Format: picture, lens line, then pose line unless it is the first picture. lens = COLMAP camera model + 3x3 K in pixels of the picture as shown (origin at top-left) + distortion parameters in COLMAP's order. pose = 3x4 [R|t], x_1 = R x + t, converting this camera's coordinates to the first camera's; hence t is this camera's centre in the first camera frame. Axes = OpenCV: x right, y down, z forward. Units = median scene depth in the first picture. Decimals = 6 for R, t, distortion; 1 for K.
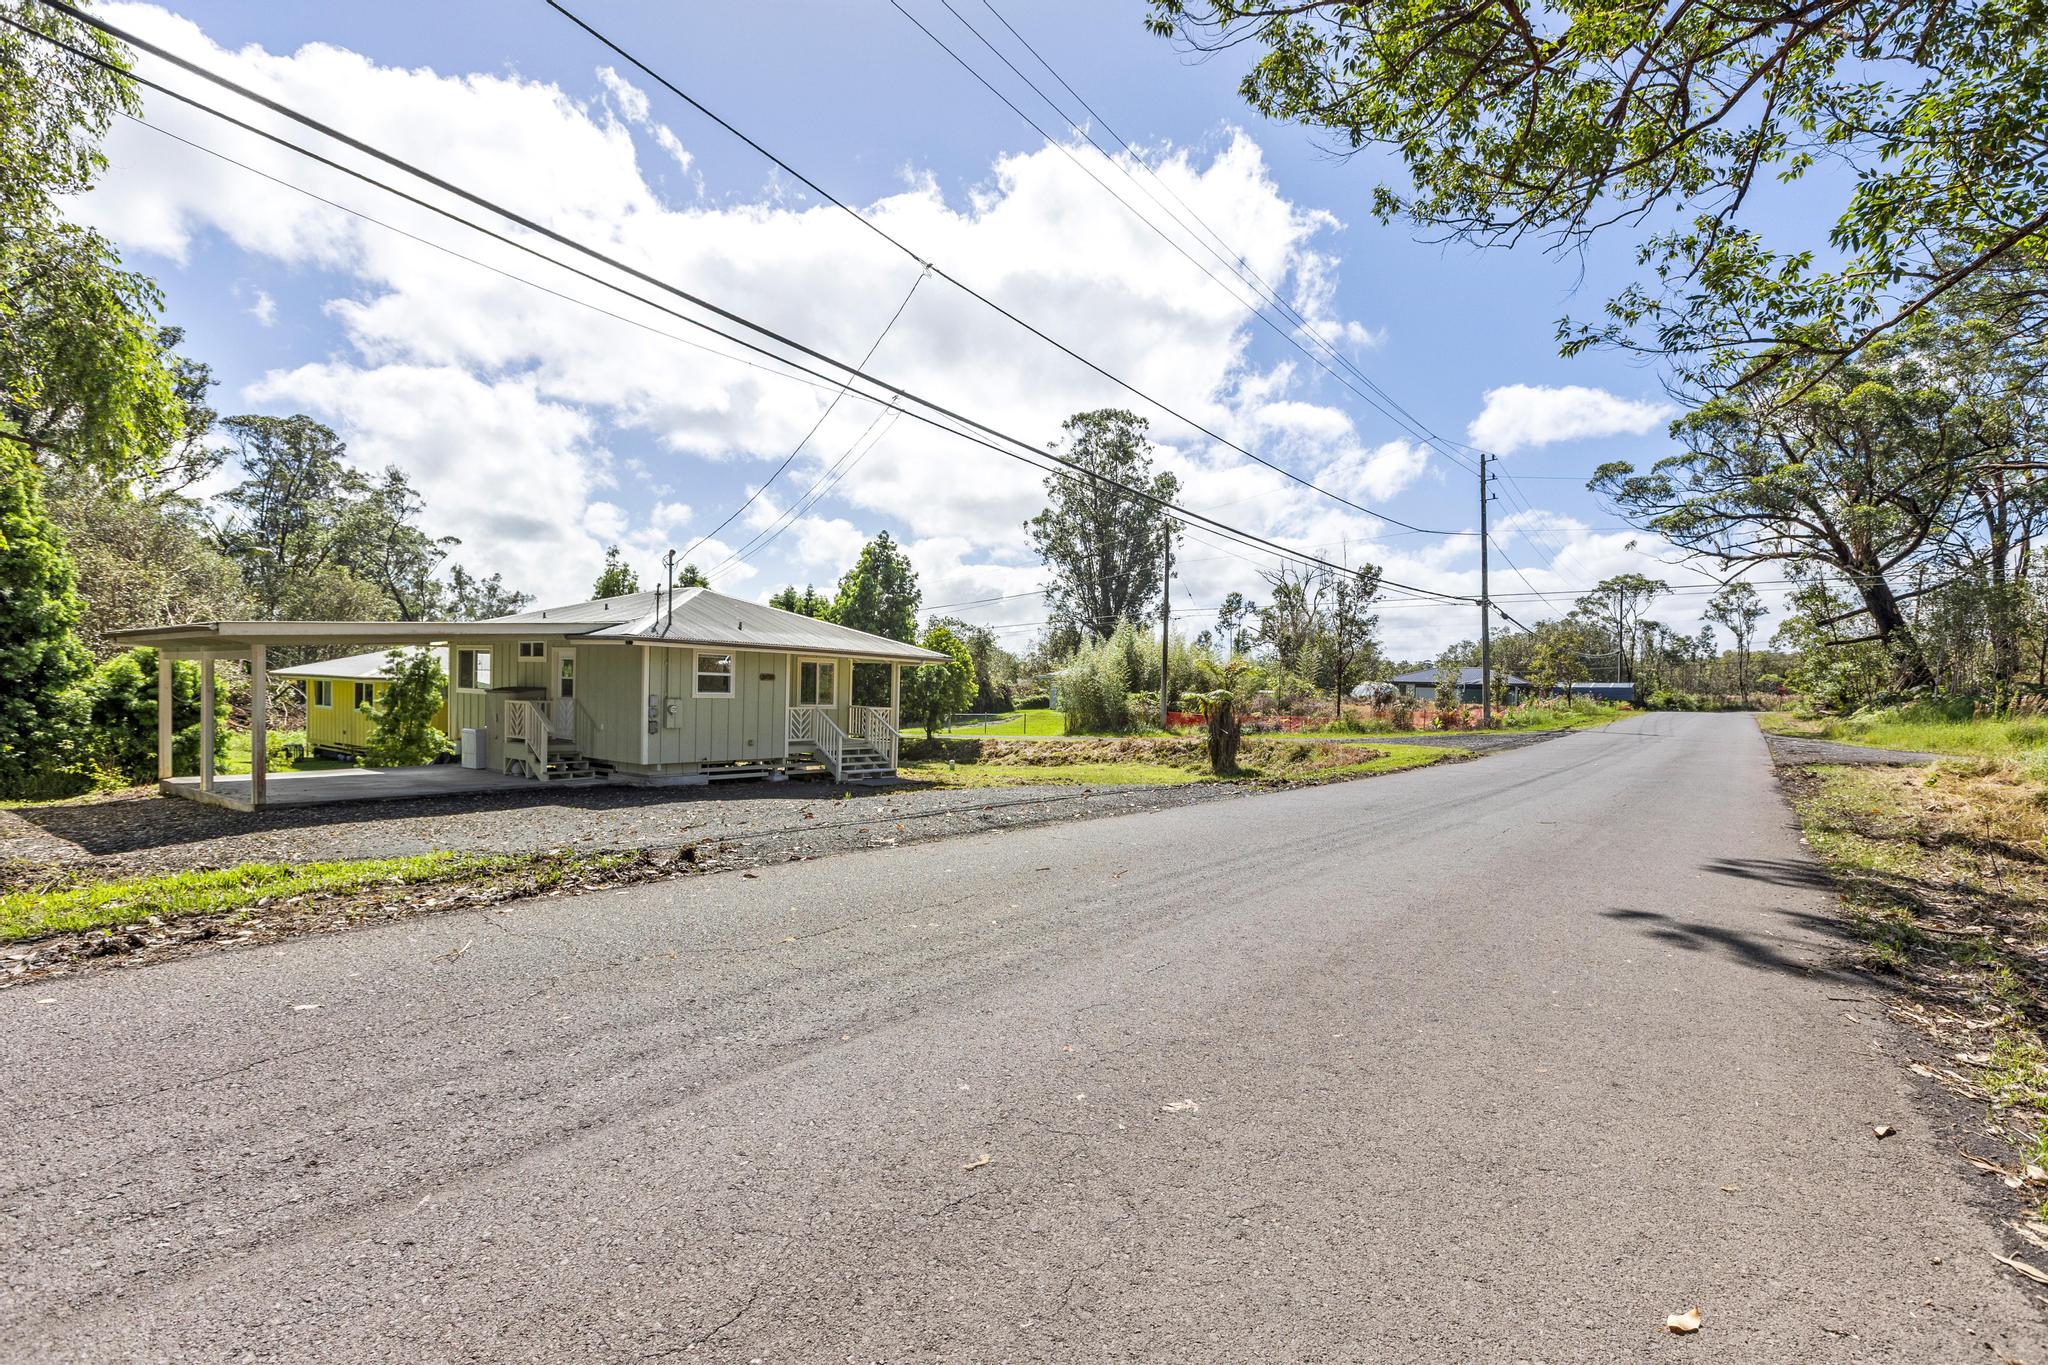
lens RADIAL K [[958.1, 0, 1044.3], [0, 958.1, 724.8], [0, 0, 1]] dist [0.006048, -0.001187]
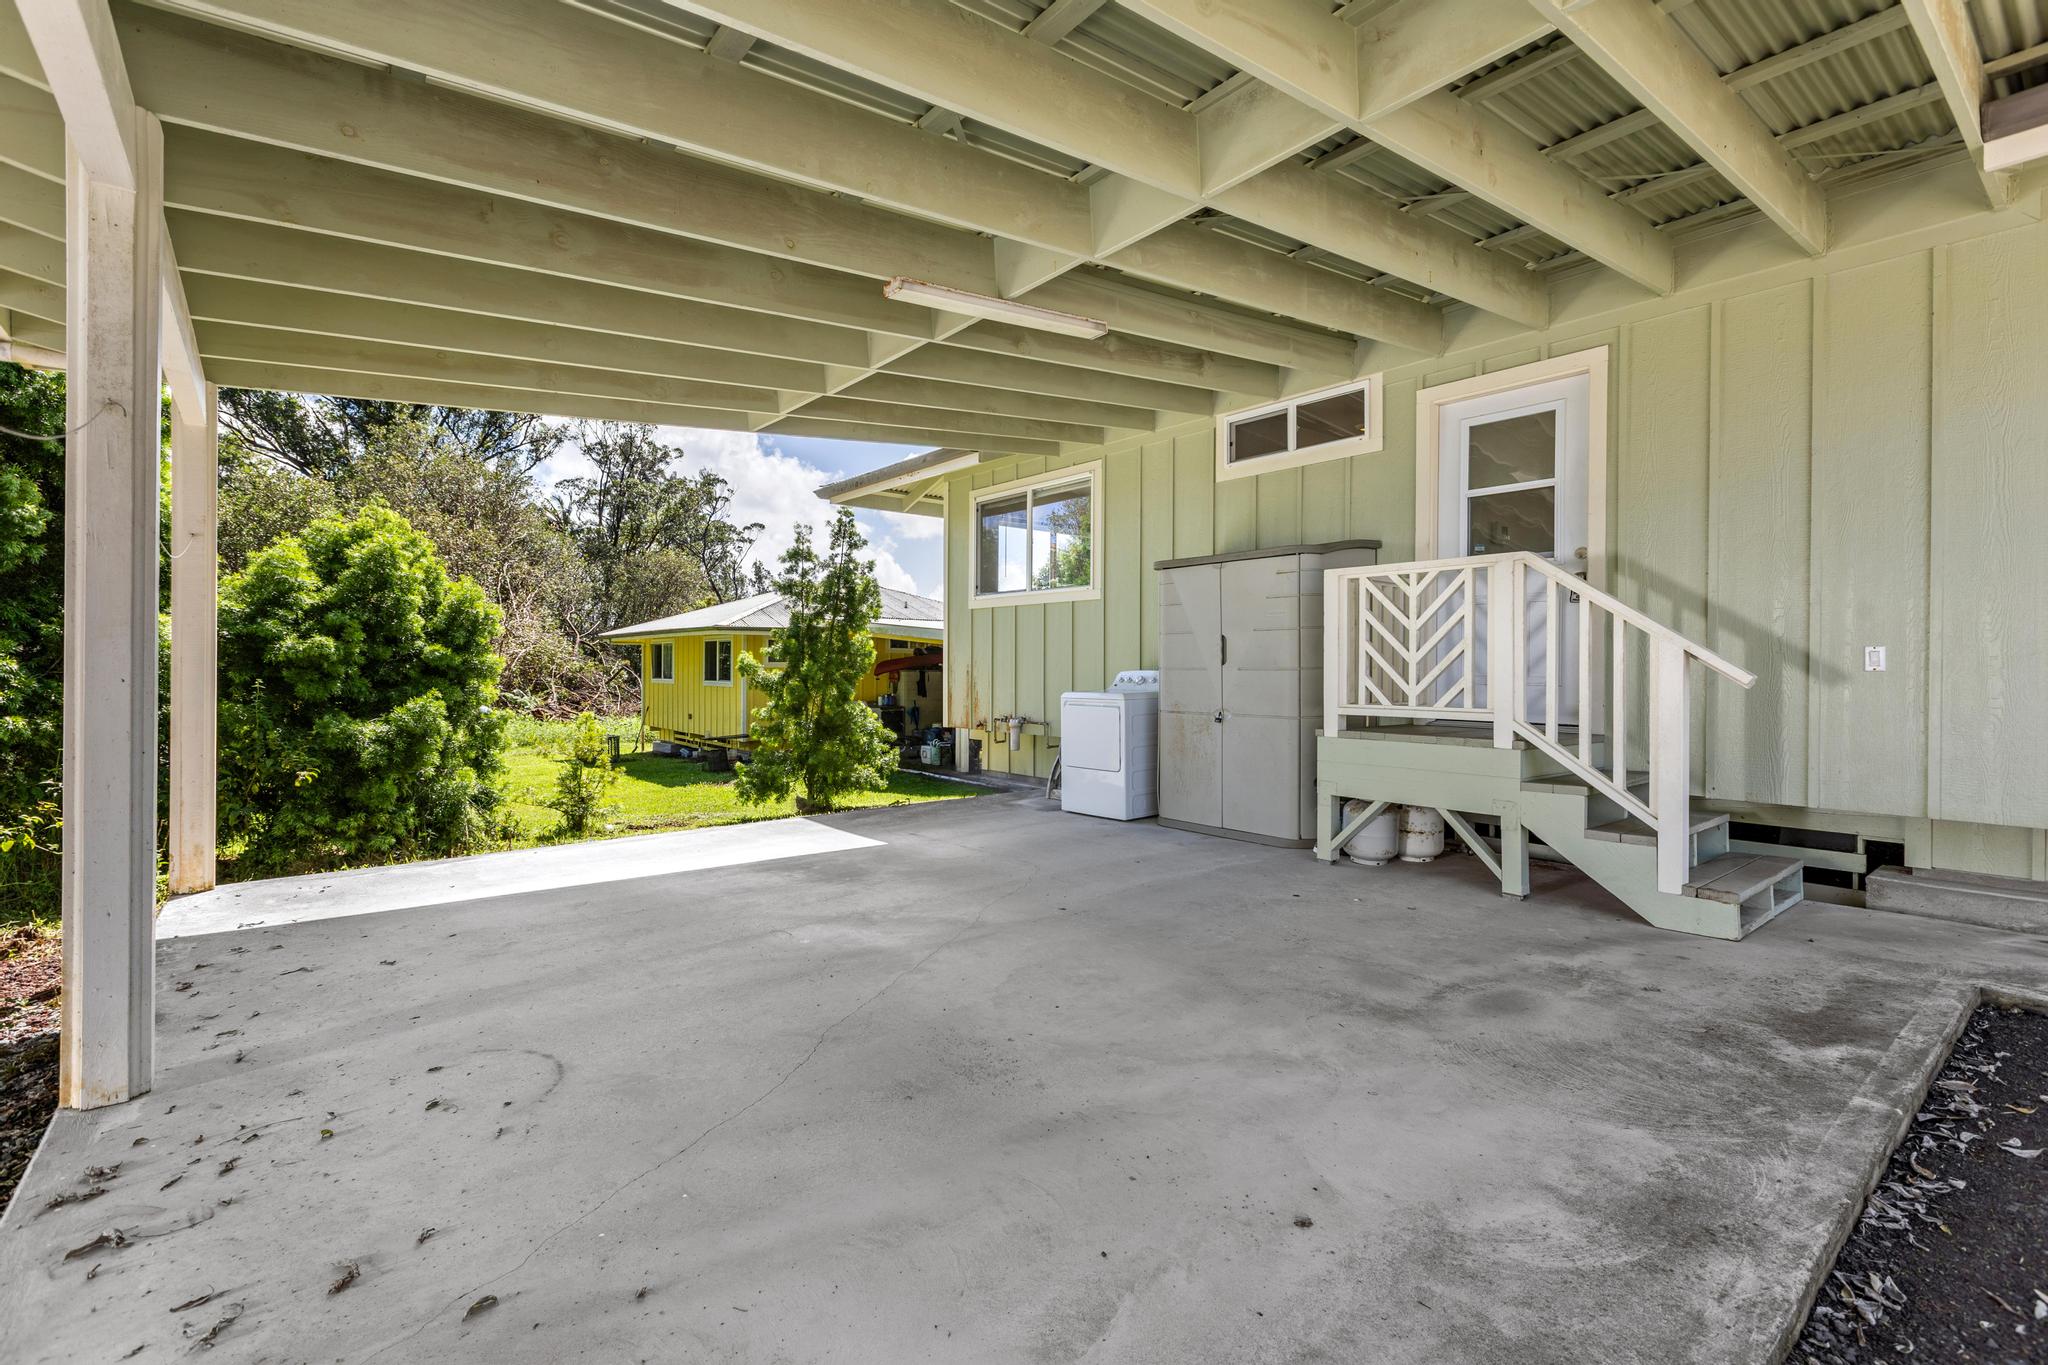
lens RADIAL K [[914.9, 0, 1031.3], [0, 914.9, 673.8], [0, 0, 1]] dist [0.004183, -0.001802]
pose [[0.969381, -0.024730, -0.244314, -0.277344], [0.016320, 0.999204, -0.036390, 0.004493], [0.245020, 0.031289, 0.969013, 0.356102]]
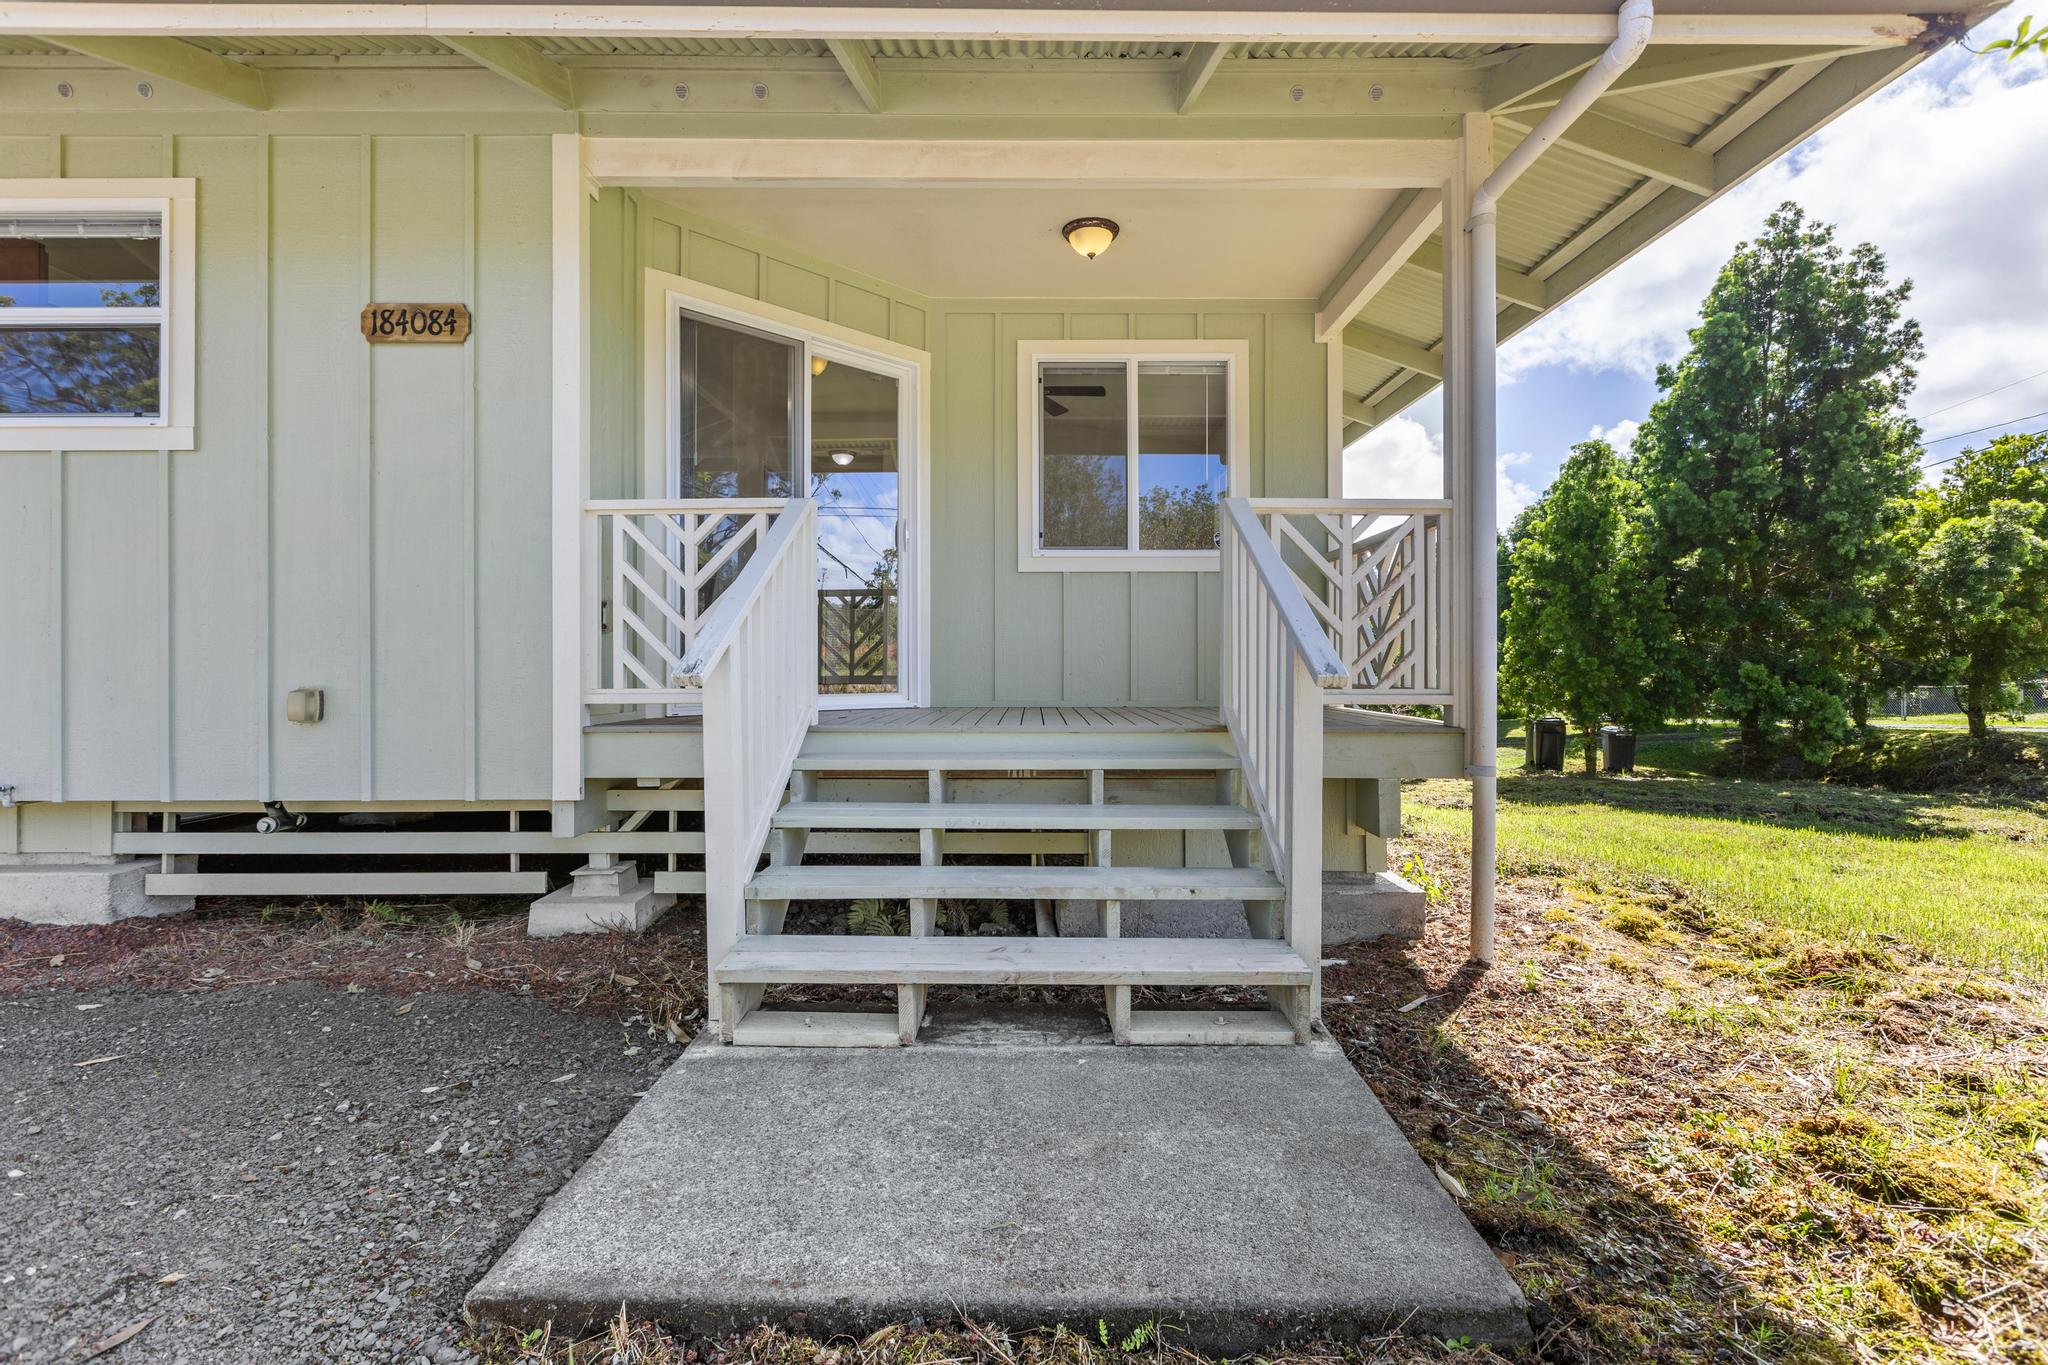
lens RADIAL K [[914.9, 0, 1013.0], [0, 914.9, 670.4], [0, 0, 1]] dist [0.004183, -0.001802]
pose [[0.582475, -0.031209, -0.812249, -0.048129], [-0.008661, 0.998968, -0.044594, 0.009242], [0.812802, 0.033010, 0.581604, 0.497125]]
